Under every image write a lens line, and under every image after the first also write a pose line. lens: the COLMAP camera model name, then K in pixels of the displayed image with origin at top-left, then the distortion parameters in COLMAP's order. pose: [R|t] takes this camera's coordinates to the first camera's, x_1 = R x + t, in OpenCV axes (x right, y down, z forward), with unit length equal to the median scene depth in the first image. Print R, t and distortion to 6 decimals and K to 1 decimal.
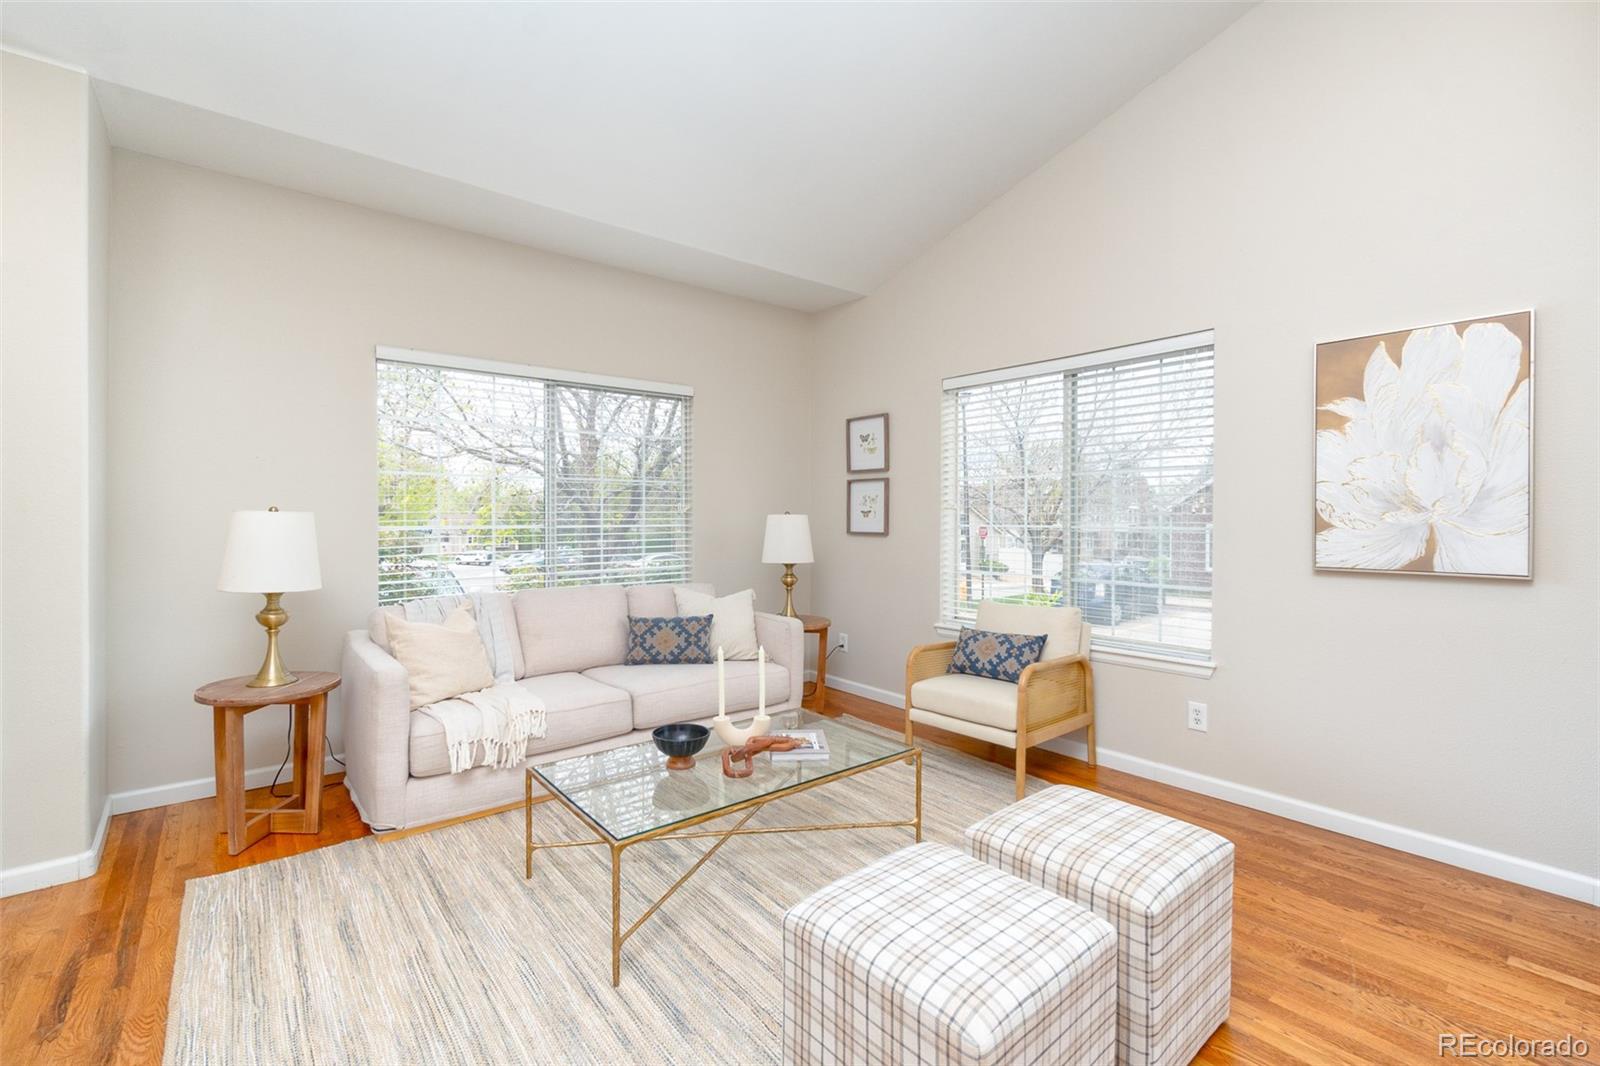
lens RADIAL K [[696.6, 0, 791.0], [0, 696.6, 522.7], [0, 0, 1]] dist [0.000410, 0.000050]
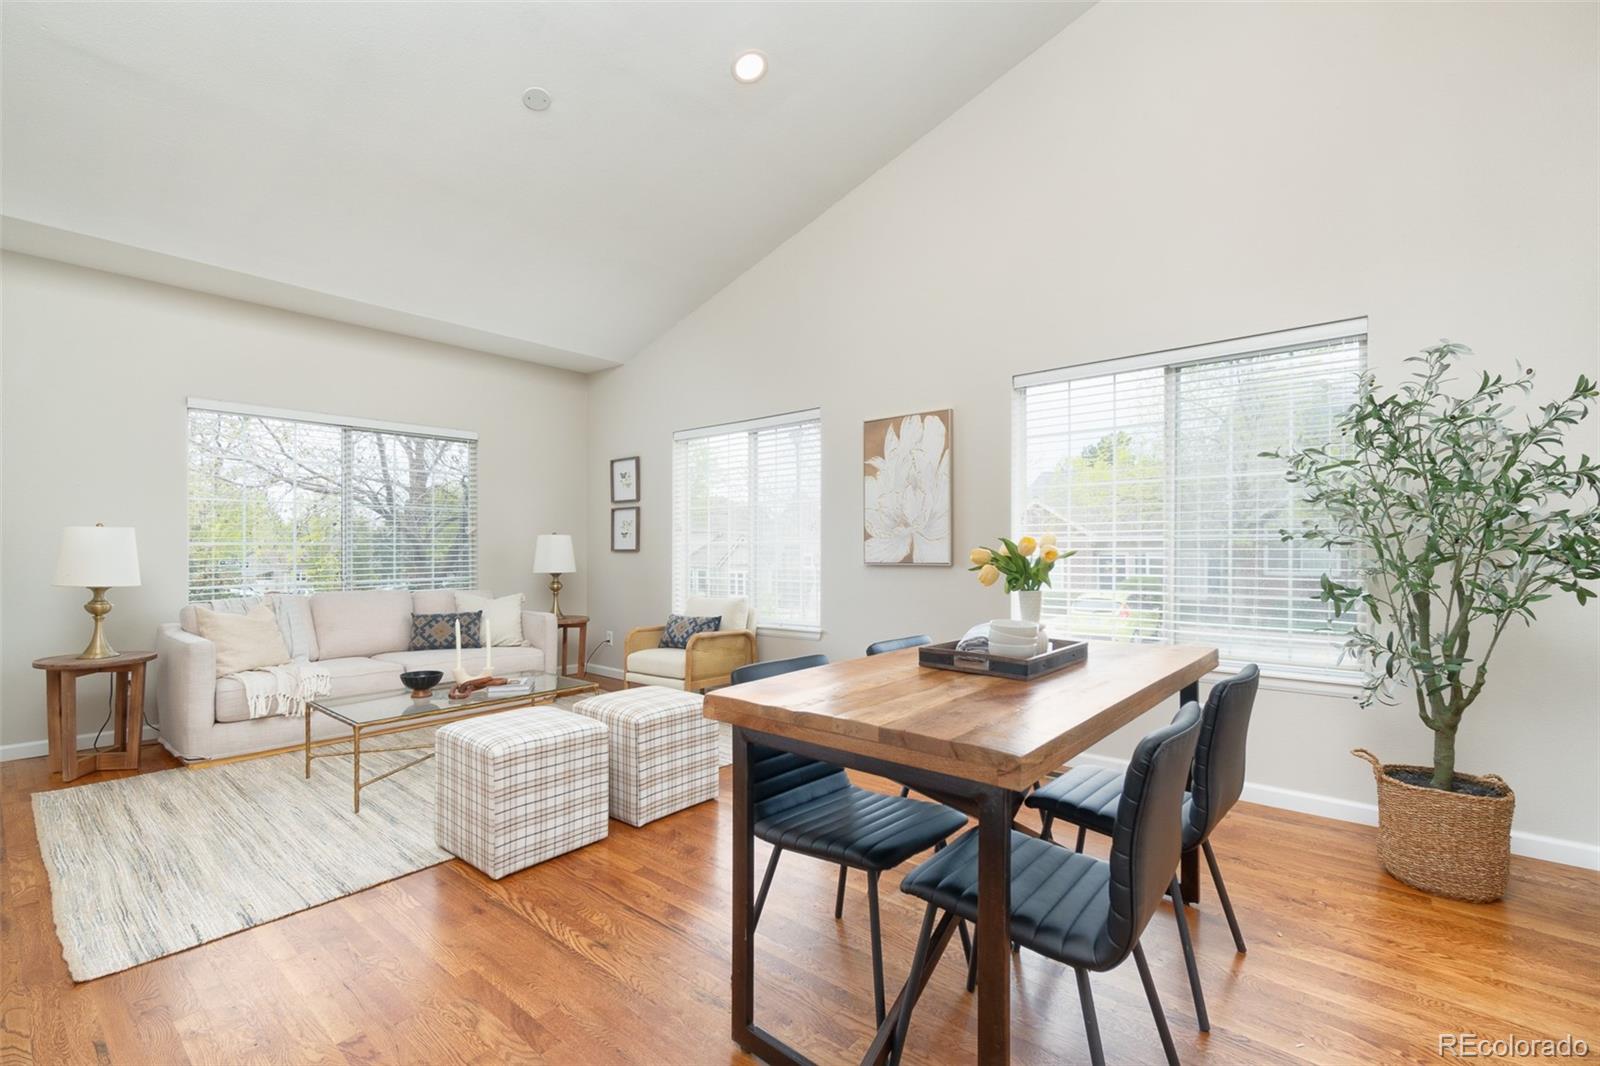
lens RADIAL K [[710.5, 0, 795.2], [0, 710.5, 548.5], [0, 0, 1]] dist [0.000984, -0.000347]
pose [[0.984384, -0.003523, 0.176002, 0.284143], [0.005741, 0.999910, -0.012096, 0.044689], [-0.175943, 0.012918, 0.984316, -0.500313]]
